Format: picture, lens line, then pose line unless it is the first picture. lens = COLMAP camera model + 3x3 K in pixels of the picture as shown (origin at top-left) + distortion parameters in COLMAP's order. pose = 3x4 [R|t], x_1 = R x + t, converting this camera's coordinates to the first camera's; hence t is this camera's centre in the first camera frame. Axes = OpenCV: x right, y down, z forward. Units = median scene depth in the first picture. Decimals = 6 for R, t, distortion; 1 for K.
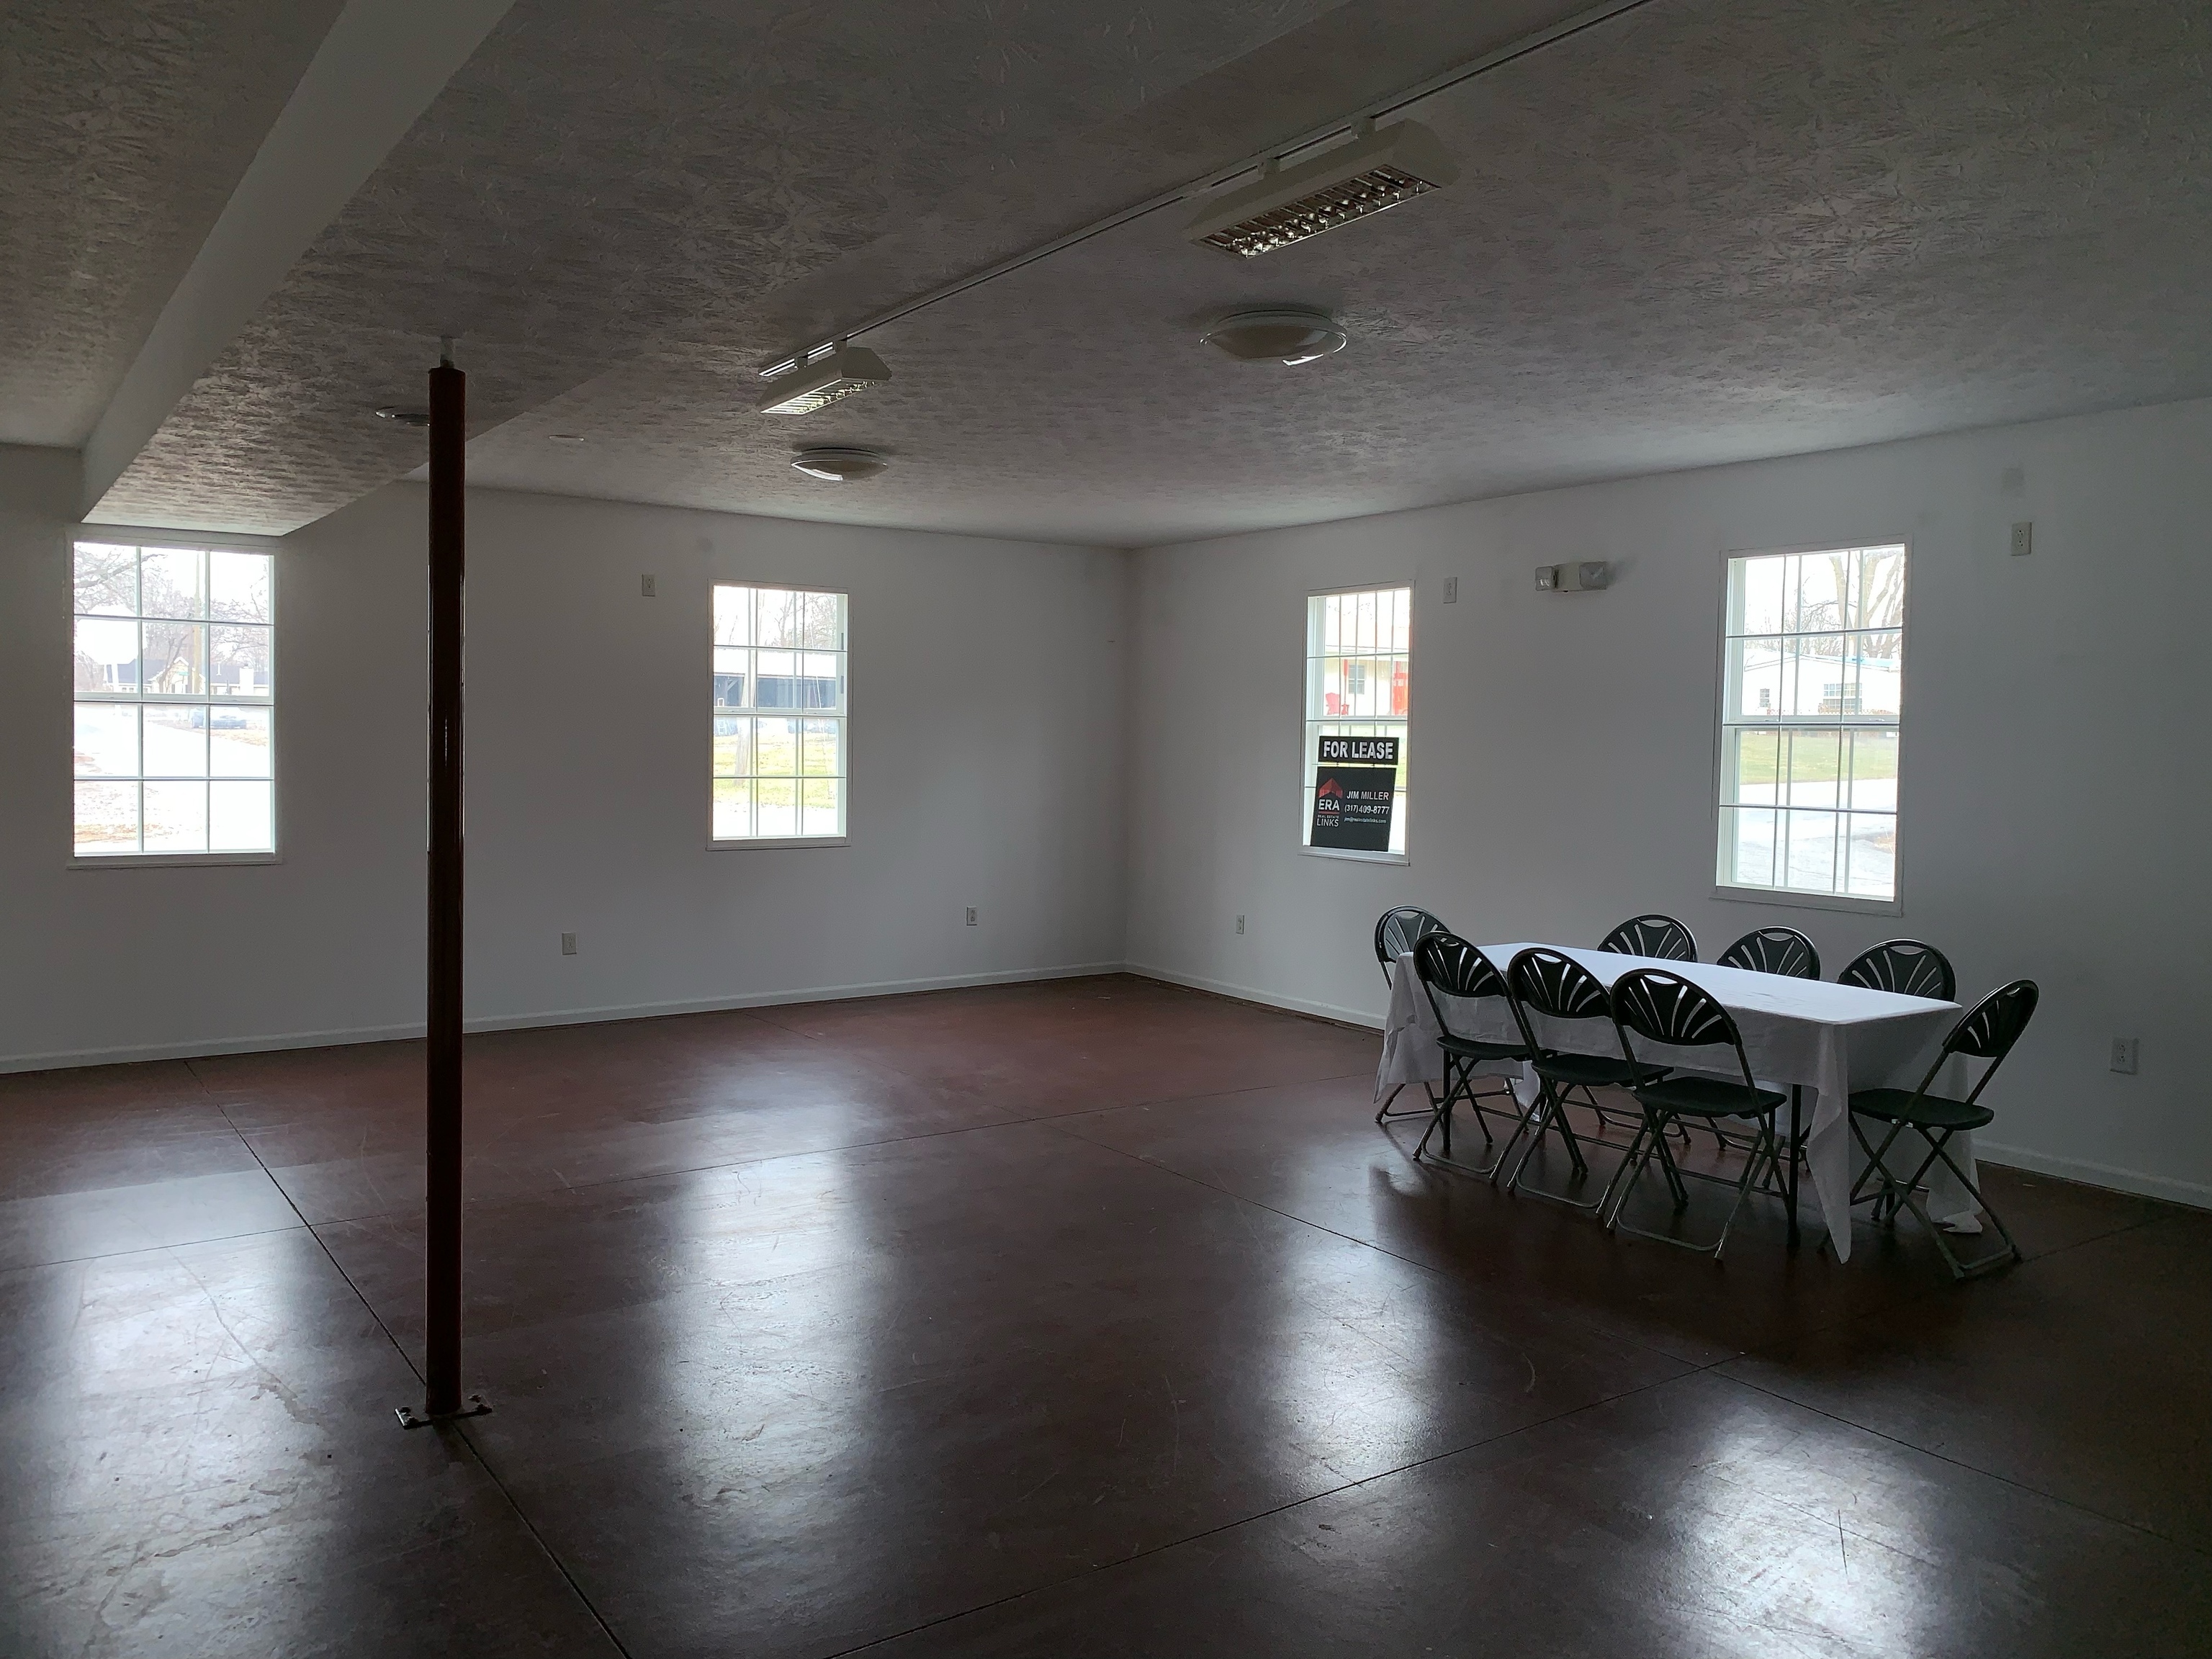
lens RADIAL K [[1668.8, 0, 1097.5], [0, 1668.8, 824.5], [0, 0, 1]] dist [-0.005307, 0.002044]
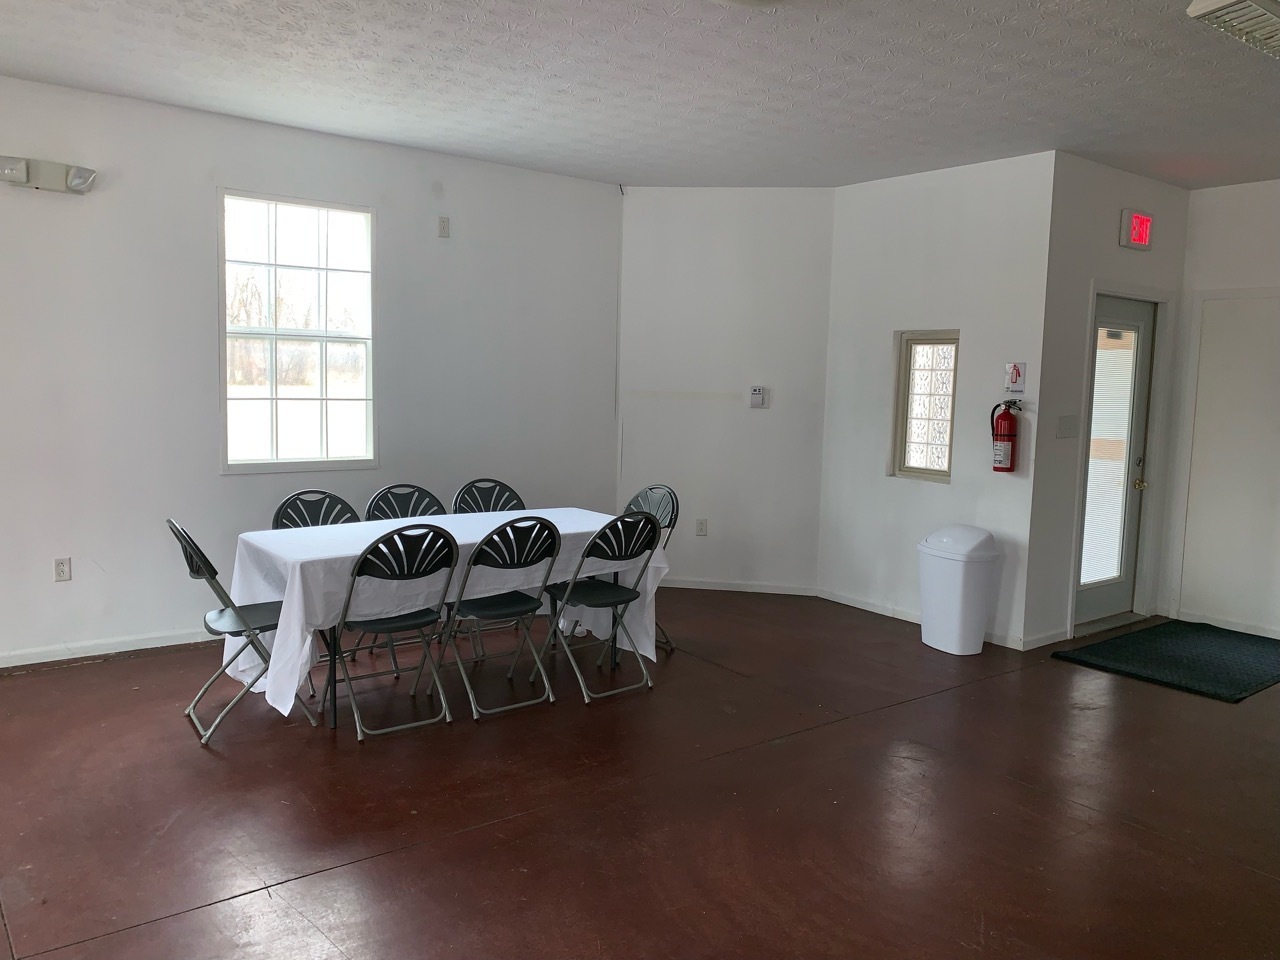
lens RADIAL K [[965.7, 0, 639.1], [0, 965.7, 481.1], [0, 0, 1]] dist [-0.005307, 0.002044]
pose [[-0.055391, -0.110758, 0.992303, -0.387308], [0.040535, 0.992760, 0.113072, -0.023043], [-0.997642, 0.046486, -0.050500, 0.814698]]
